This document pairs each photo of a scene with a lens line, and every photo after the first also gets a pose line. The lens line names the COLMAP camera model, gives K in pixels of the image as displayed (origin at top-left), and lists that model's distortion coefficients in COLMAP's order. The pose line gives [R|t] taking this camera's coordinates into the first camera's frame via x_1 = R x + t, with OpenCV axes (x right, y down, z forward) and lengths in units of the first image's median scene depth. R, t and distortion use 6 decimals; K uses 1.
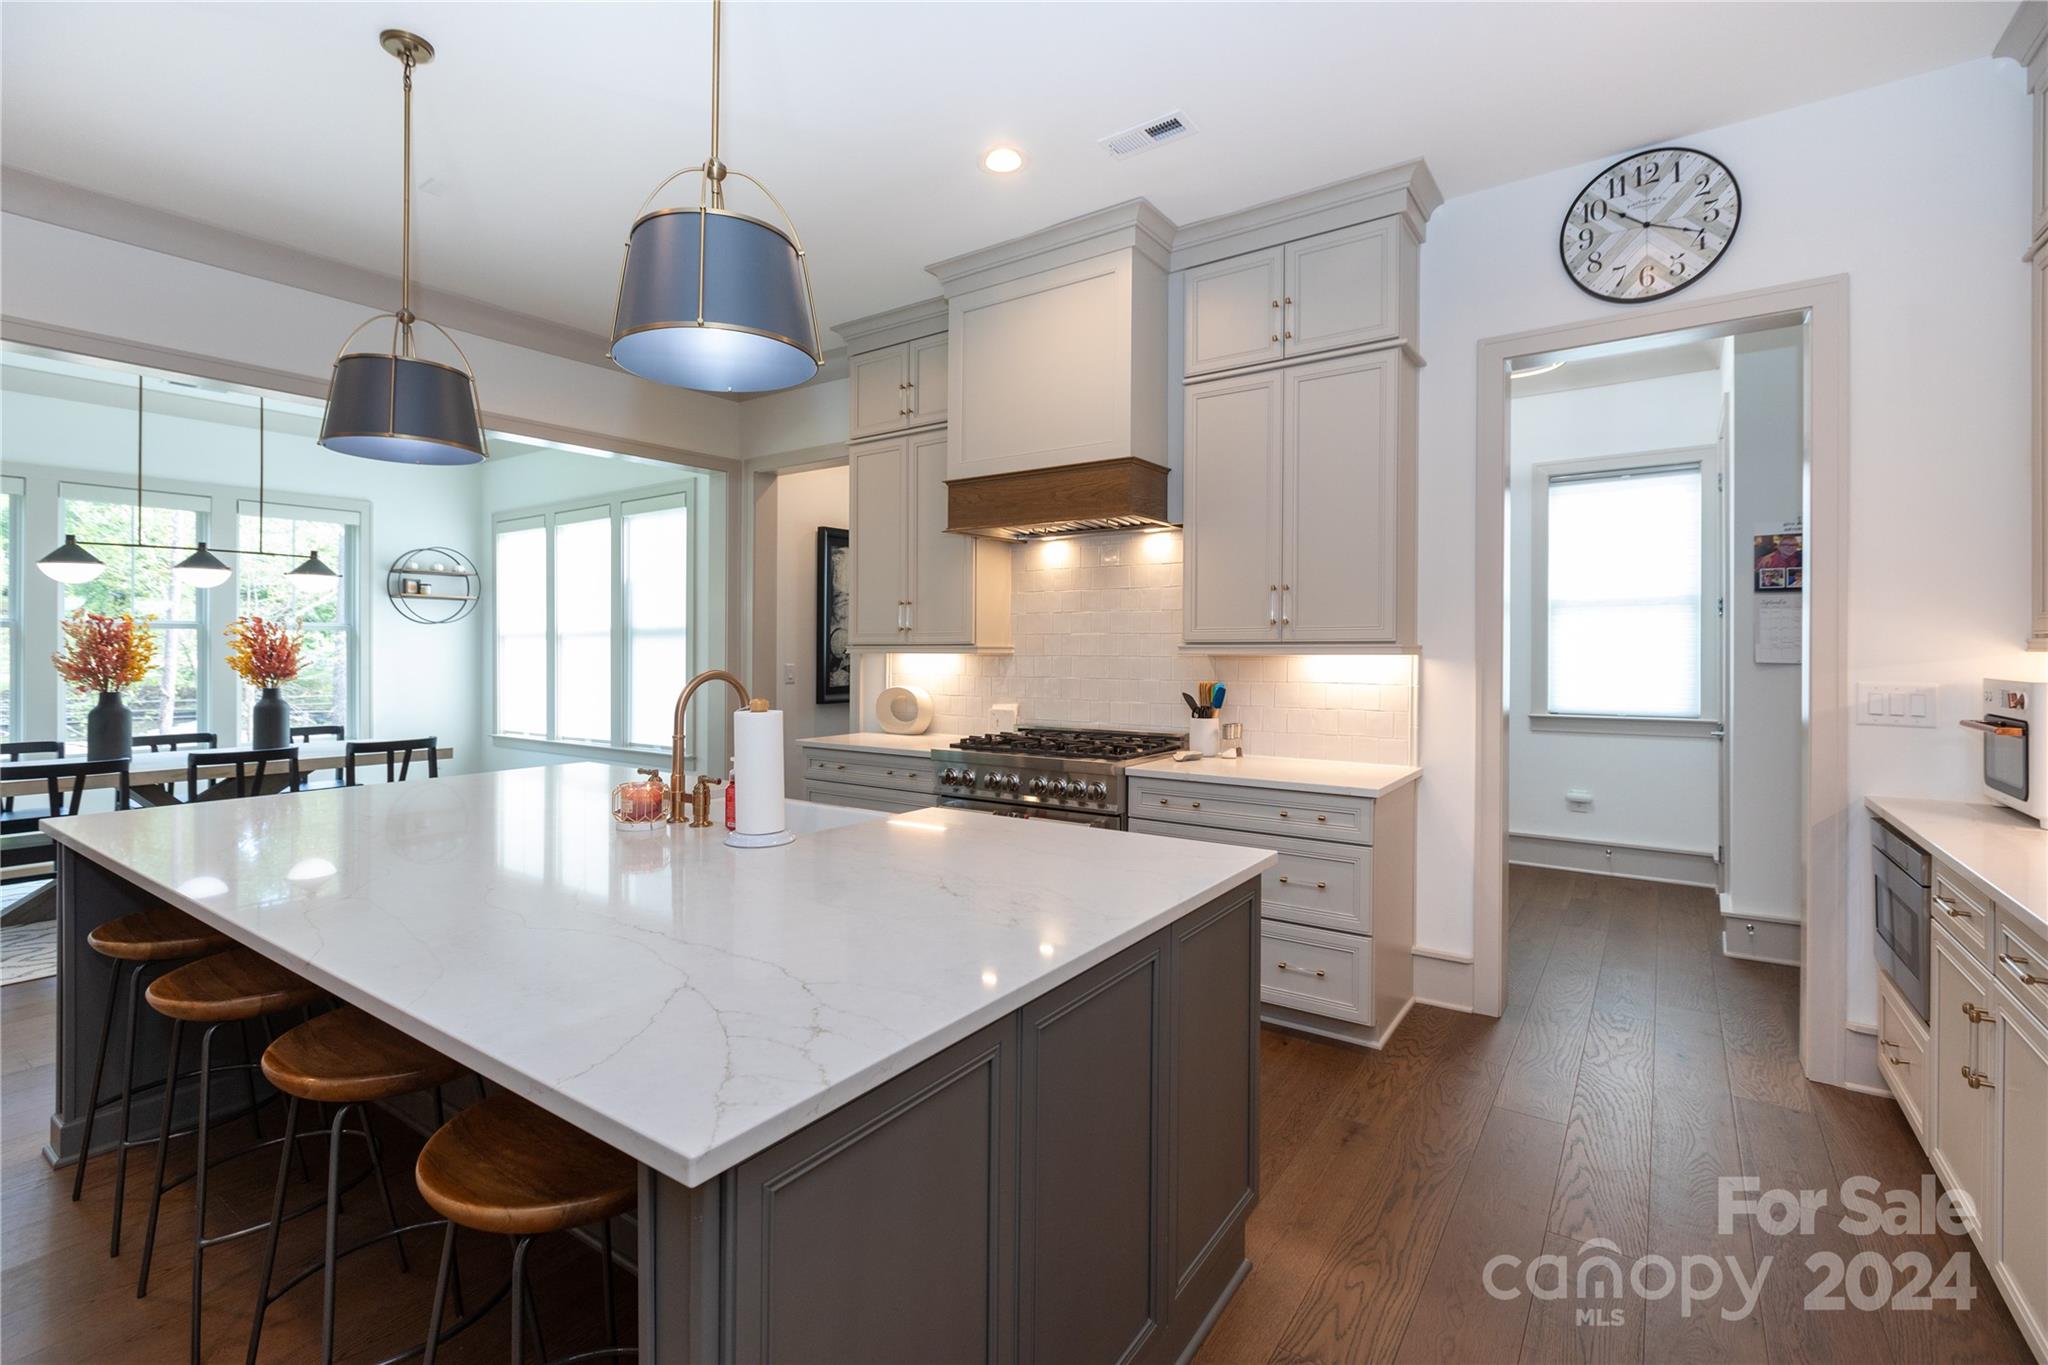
lens RADIAL K [[933.1, 0, 1020.5], [0, 933.1, 654.9], [0, 0, 1]] dist [0.000932, -0.001211]
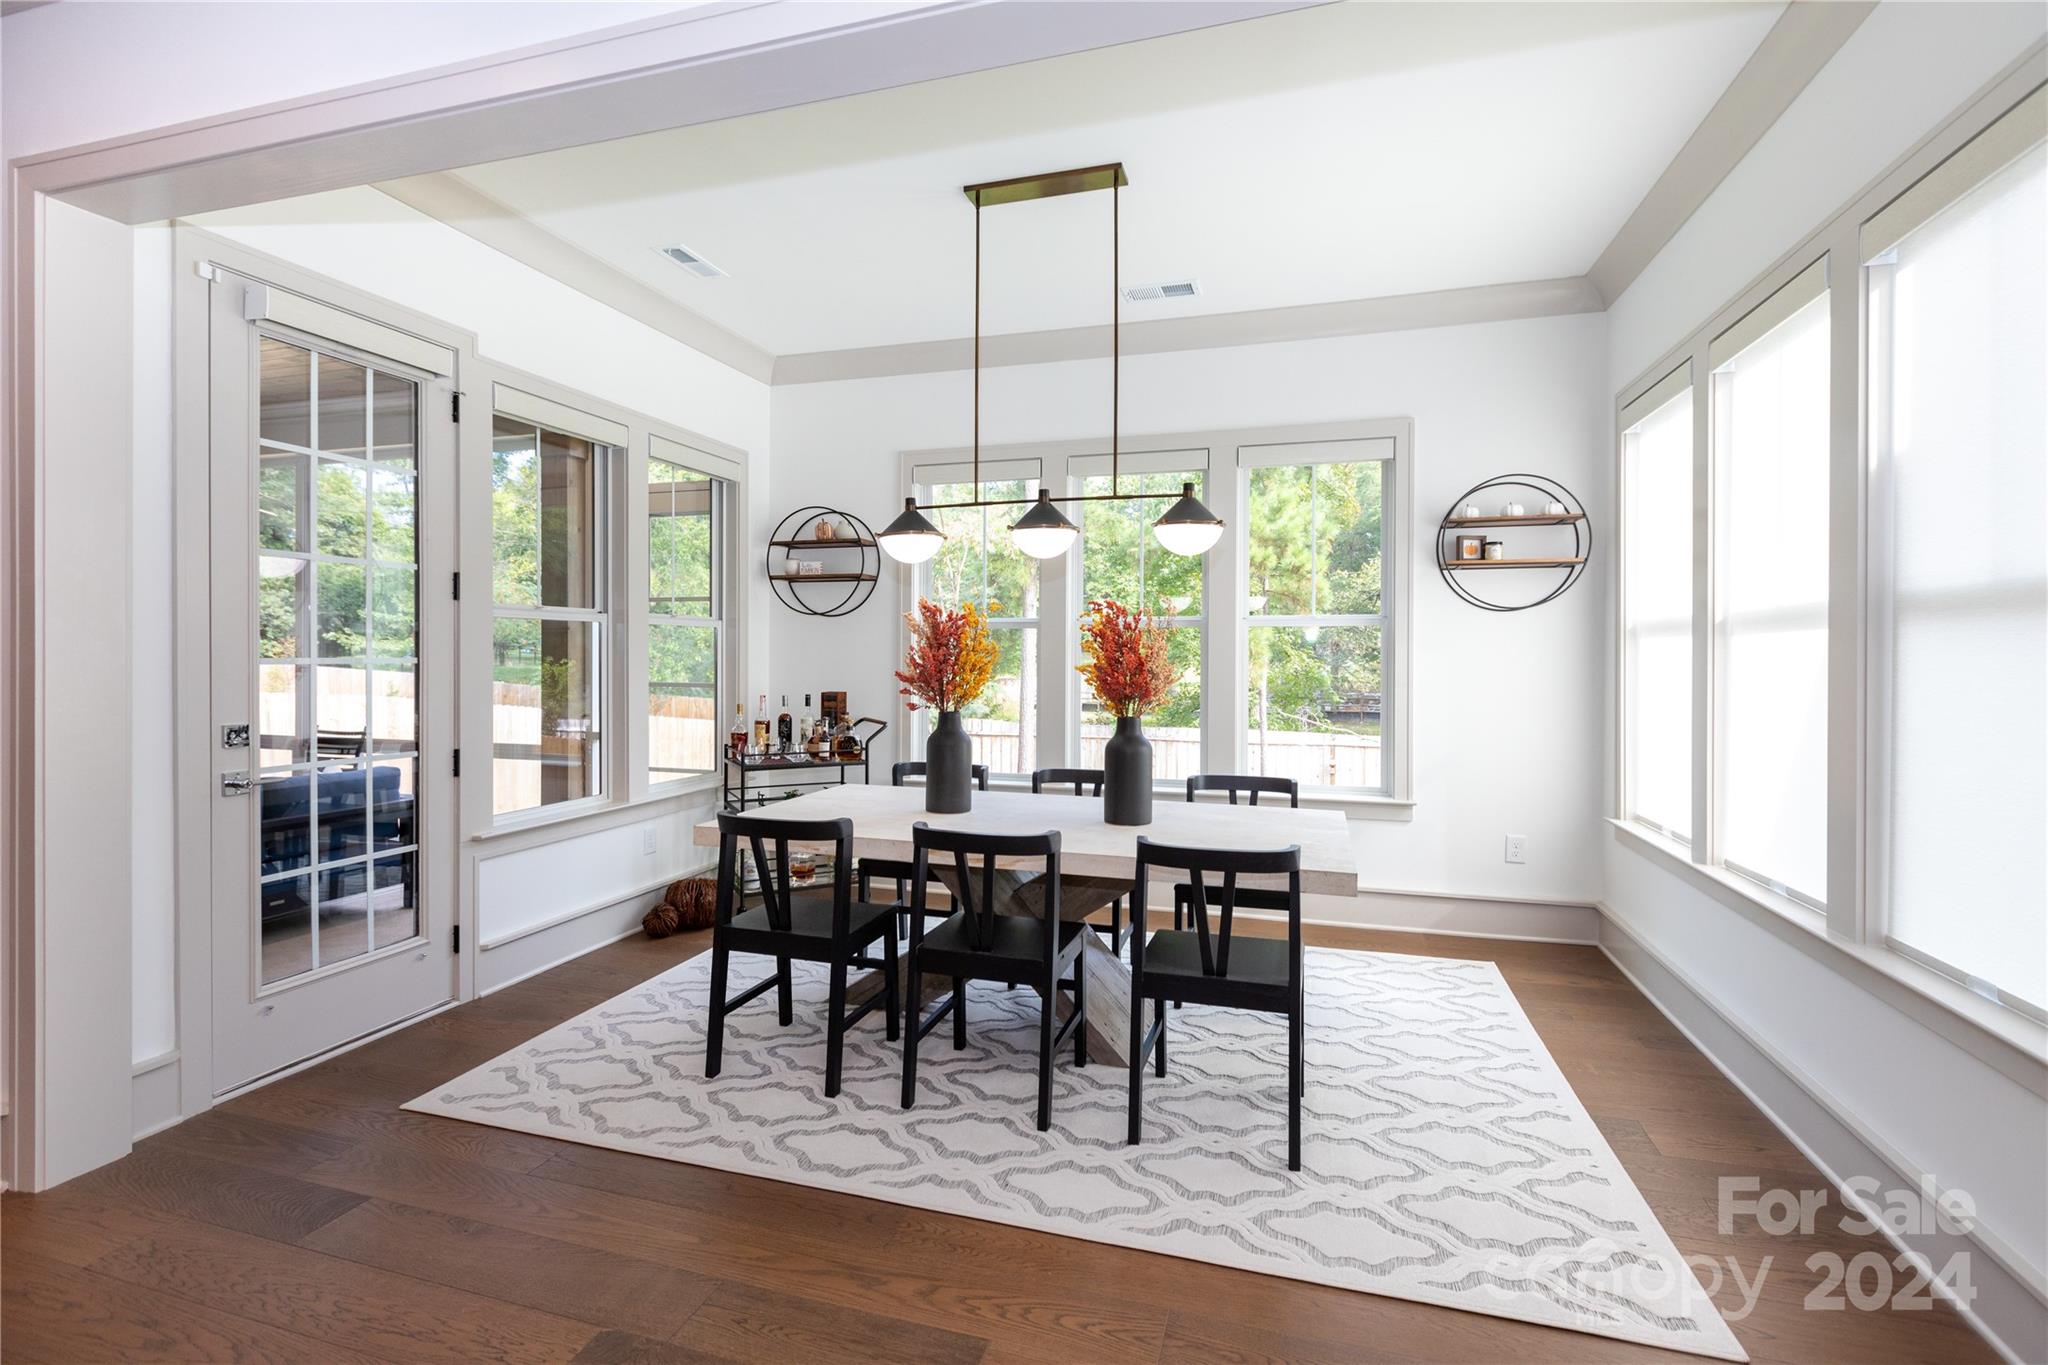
lens RADIAL K [[933.1, 0, 1036.2], [0, 933.1, 673.9], [0, 0, 1]] dist [0.000932, -0.001211]
pose [[0.327451, 0.022538, -0.944599, -0.273296], [-0.010601, 0.999740, 0.020179, -0.004713], [0.944809, 0.003406, 0.327605, 0.817031]]
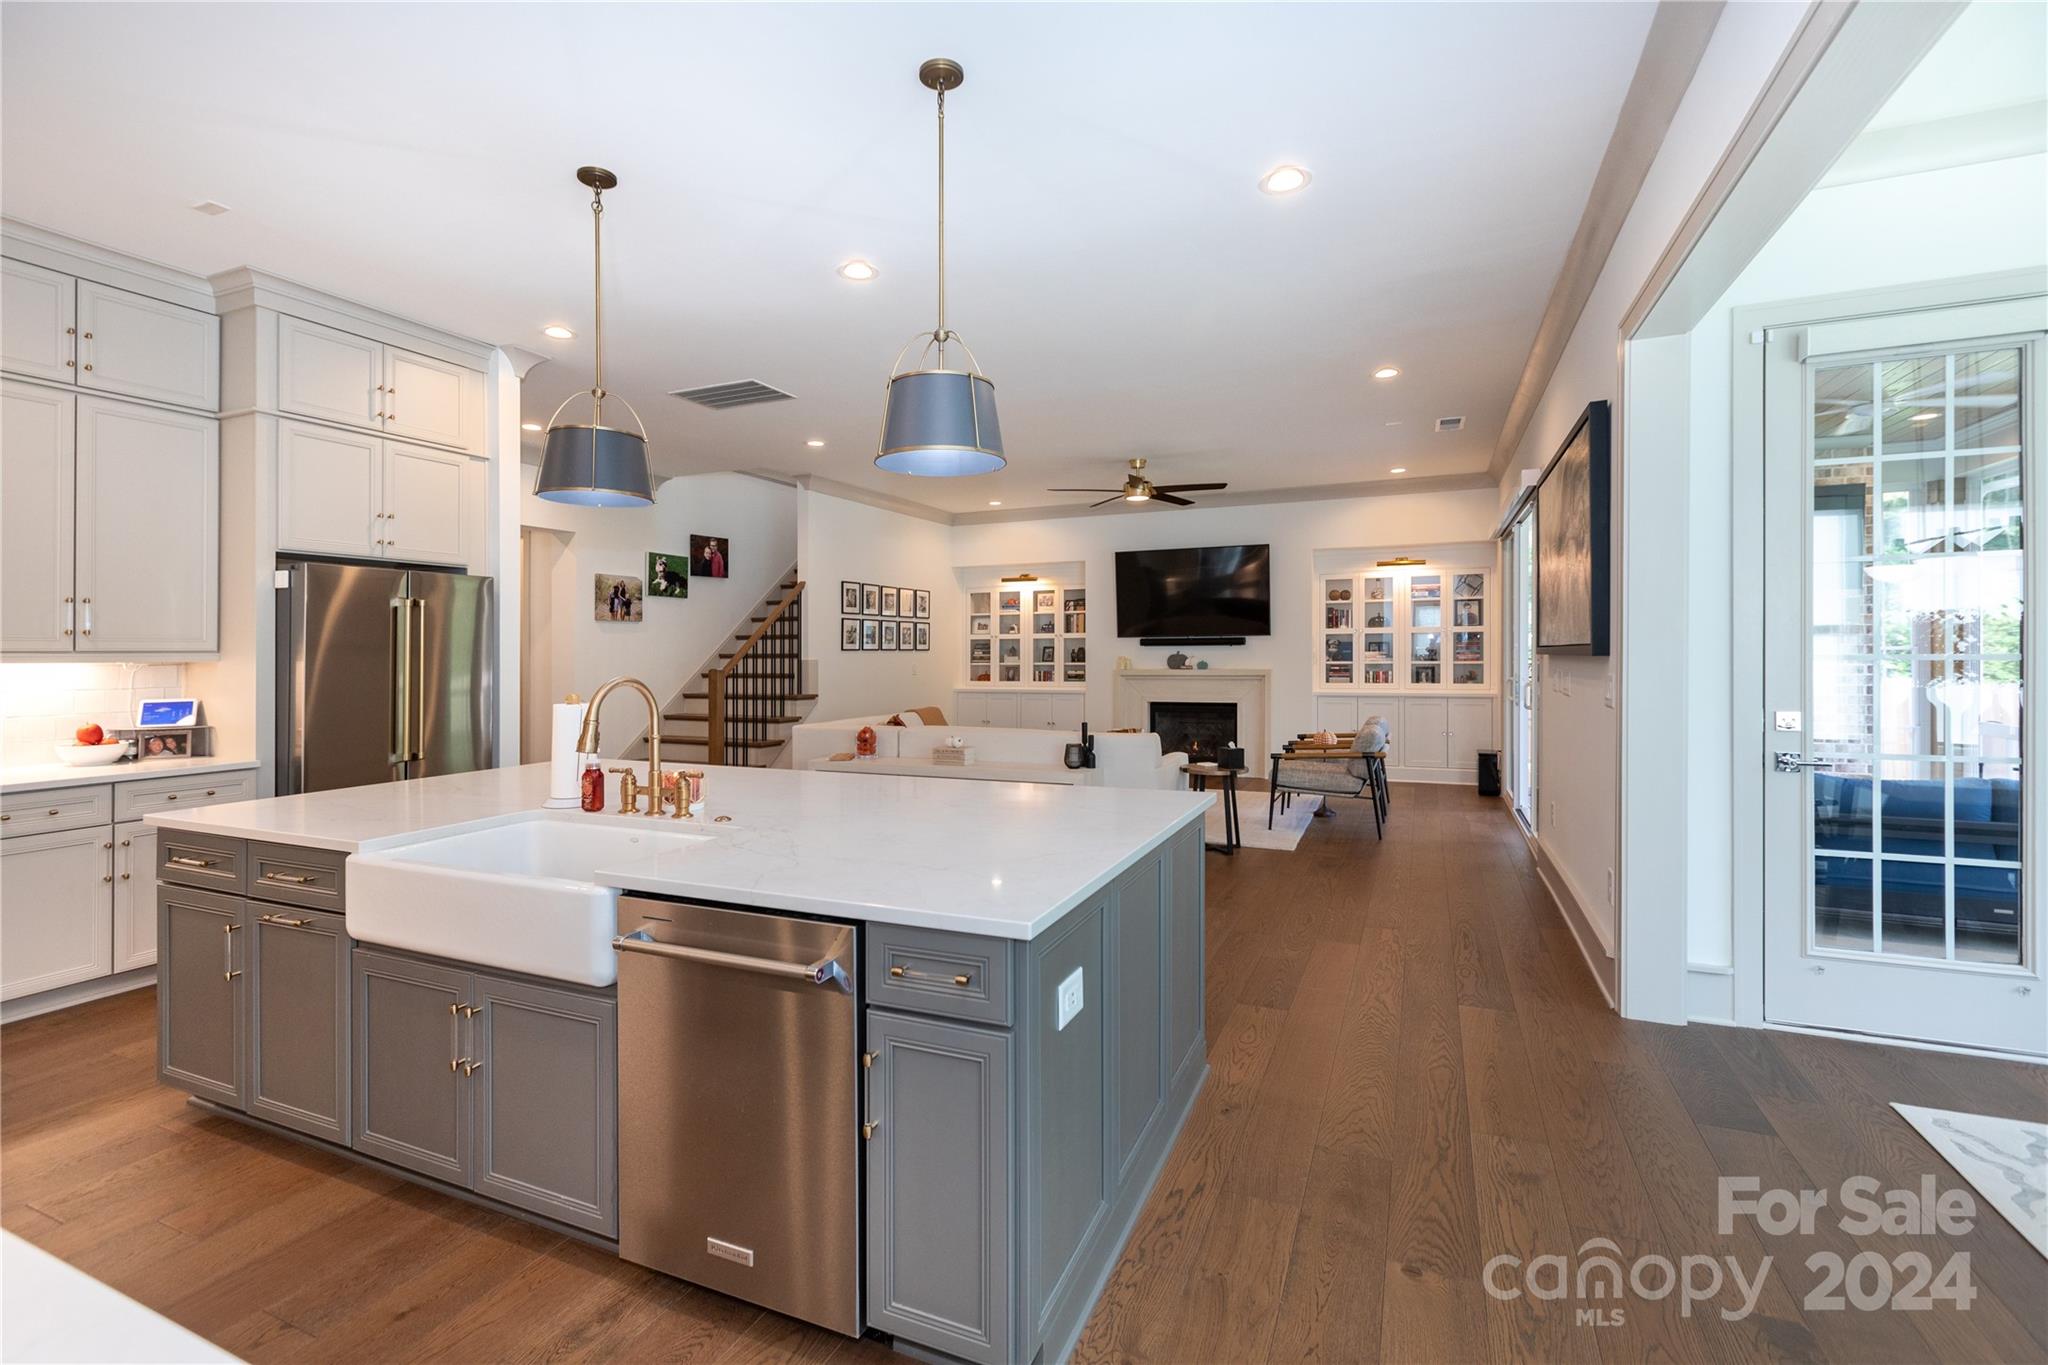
lens RADIAL K [[933.1, 0, 1014.2], [0, 933.1, 659.2], [0, 0, 1]] dist [0.000932, -0.001211]
pose [[-0.981655, 0.007890, -0.190504, -0.300840], [0.005617, 0.999907, 0.012464, -0.005944], [0.190585, 0.011166, -0.981607, 1.082062]]
